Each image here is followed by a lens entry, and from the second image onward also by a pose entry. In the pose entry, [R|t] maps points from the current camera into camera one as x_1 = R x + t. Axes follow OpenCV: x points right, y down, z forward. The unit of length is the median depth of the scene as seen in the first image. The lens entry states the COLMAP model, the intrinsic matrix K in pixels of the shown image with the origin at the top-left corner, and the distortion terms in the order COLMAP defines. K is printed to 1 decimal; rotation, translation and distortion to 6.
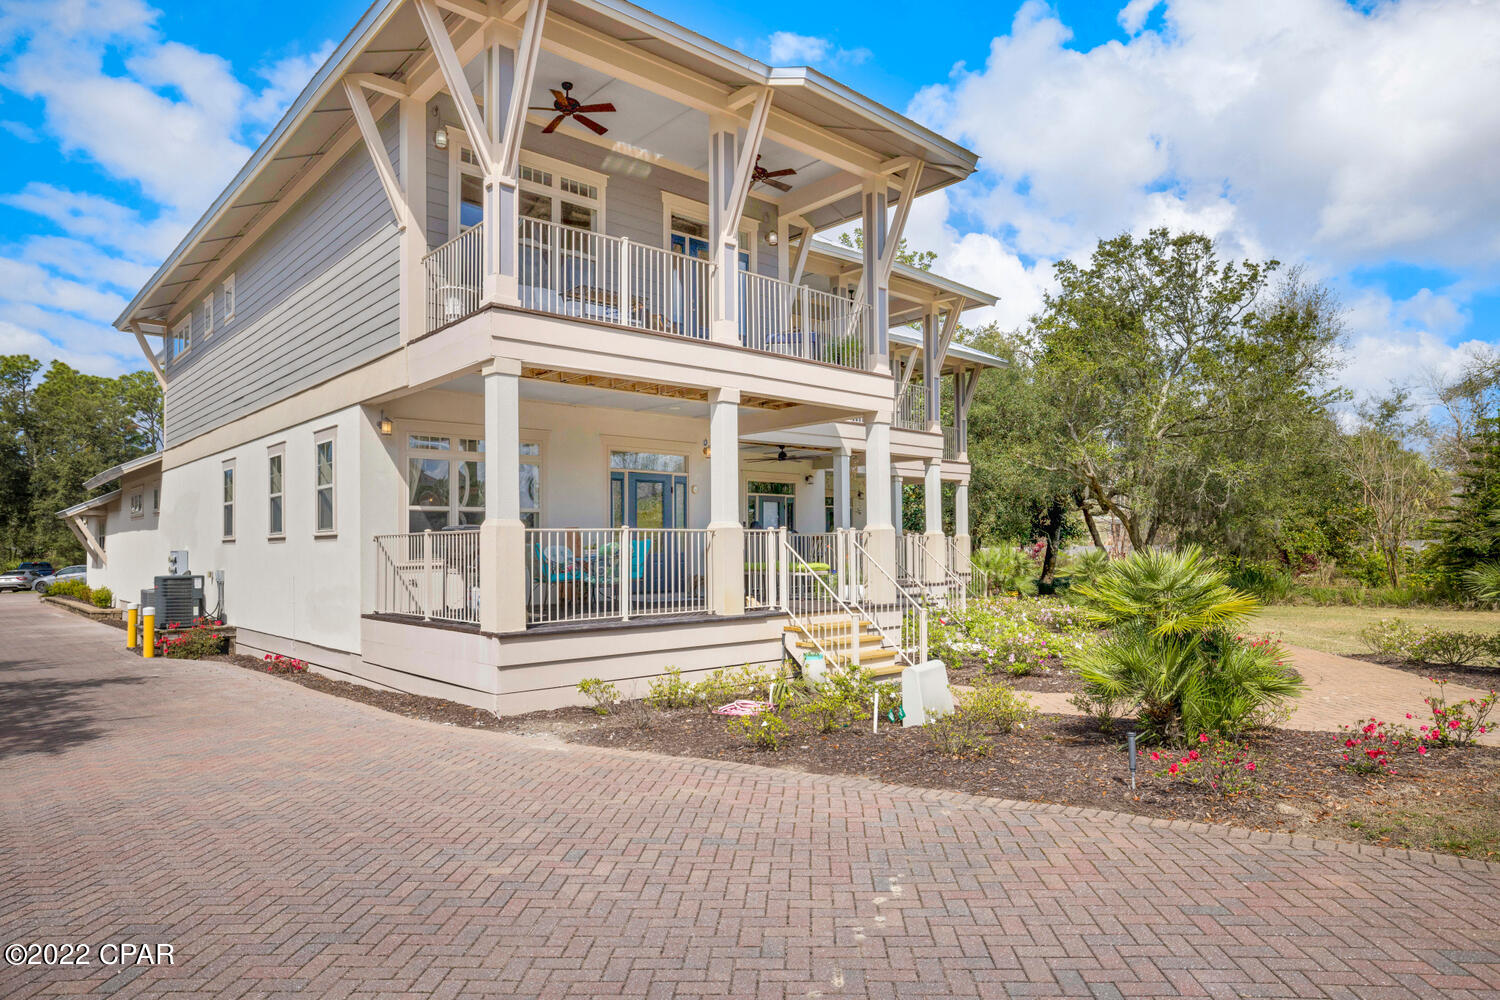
lens RADIAL K [[919.3, 0, 750.0], [0, 919.3, 500.0], [0, 0, 1]] dist [-0.002492, -0.000795]
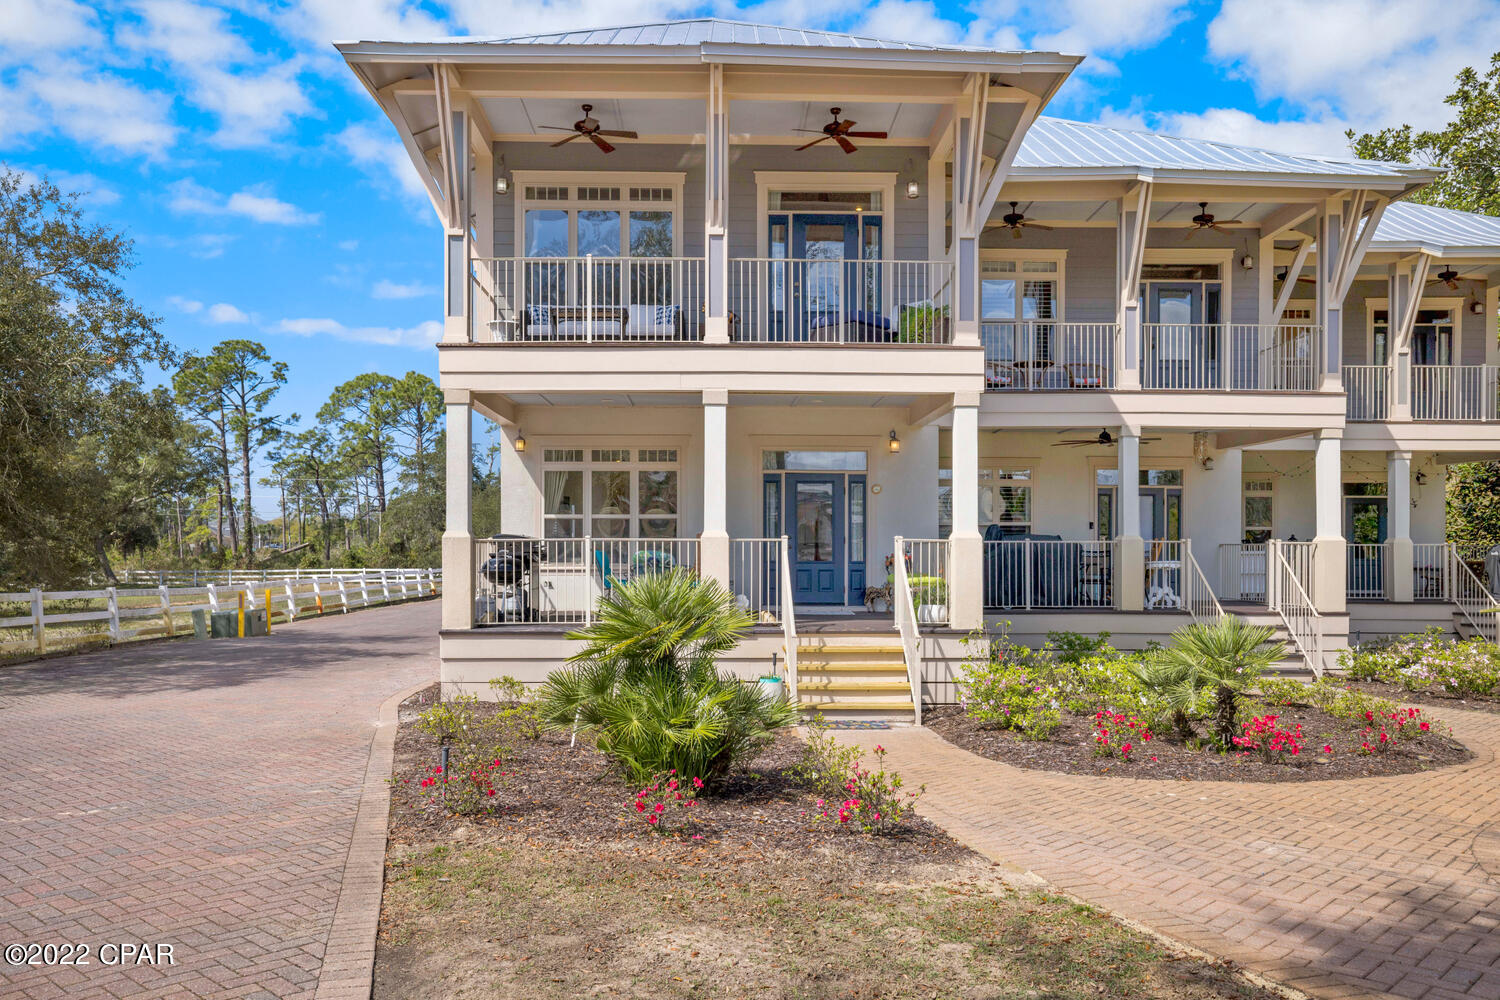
lens RADIAL K [[1154.2, 0, 750.3], [0, 1154.2, 523.1], [0, 0, 1]] dist [0.001766, 0.001538]
pose [[0.757942, -0.003087, -0.652314, 0.719905], [0.024714, 0.999407, 0.023987, -0.011109], [0.651853, -0.034302, 0.757569, 0.112601]]
